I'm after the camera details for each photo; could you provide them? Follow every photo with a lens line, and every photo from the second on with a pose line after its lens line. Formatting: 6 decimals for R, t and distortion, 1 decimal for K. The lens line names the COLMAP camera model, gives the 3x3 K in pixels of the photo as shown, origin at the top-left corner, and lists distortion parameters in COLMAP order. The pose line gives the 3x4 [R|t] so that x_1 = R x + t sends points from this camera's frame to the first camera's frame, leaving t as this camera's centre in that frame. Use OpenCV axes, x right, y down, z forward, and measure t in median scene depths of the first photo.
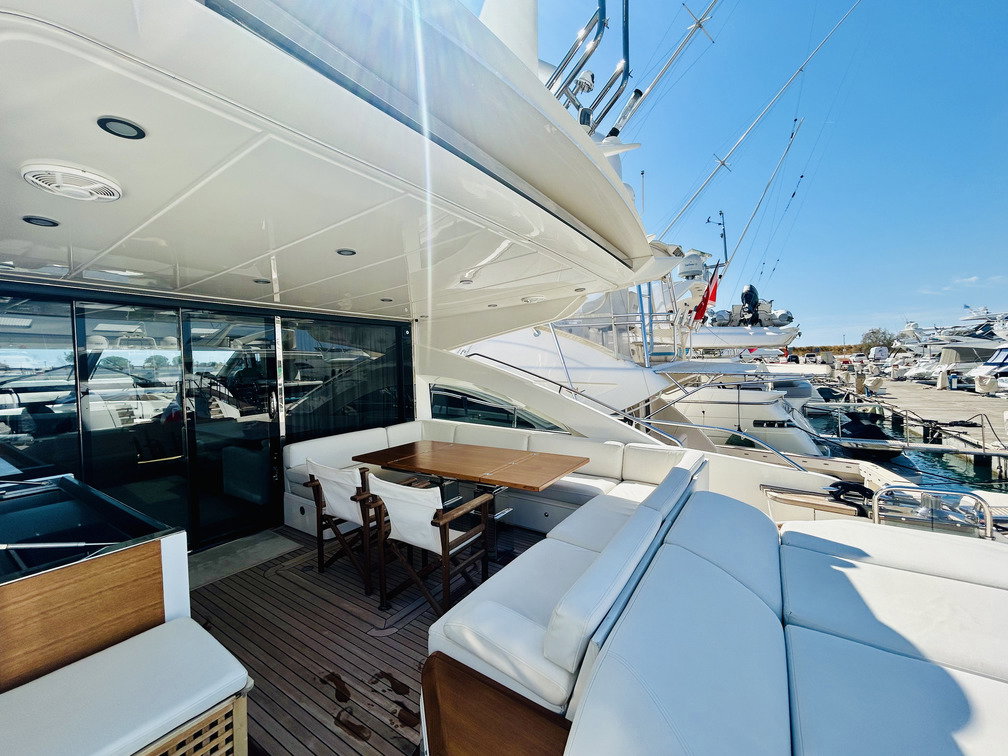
lens RADIAL K [[411.0, 0, 504.0], [0, 411.0, 378.0], [0, 0, 1]] dist [-0.002963, -0.000406]
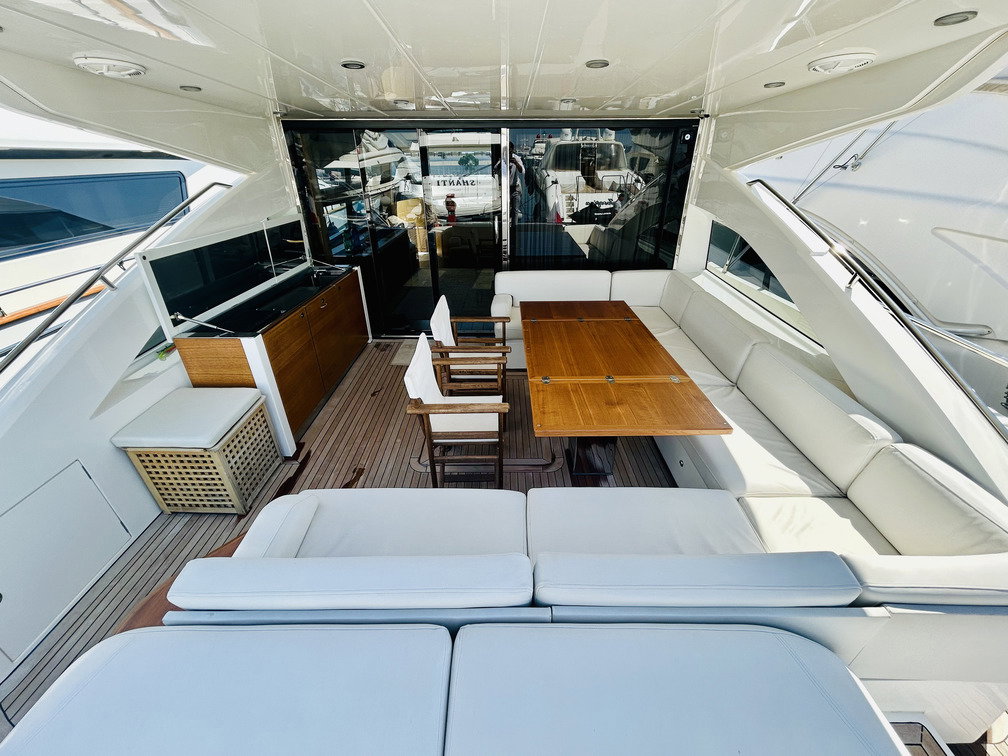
lens RADIAL K [[411.0, 0, 504.0], [0, 411.0, 378.0], [0, 0, 1]] dist [-0.002963, -0.000406]
pose [[0.541727, 0.413759, -0.731666, 0.306074], [-0.033919, 0.880508, 0.472816, -0.080981], [0.839870, -0.231320, 0.491029, 0.364863]]
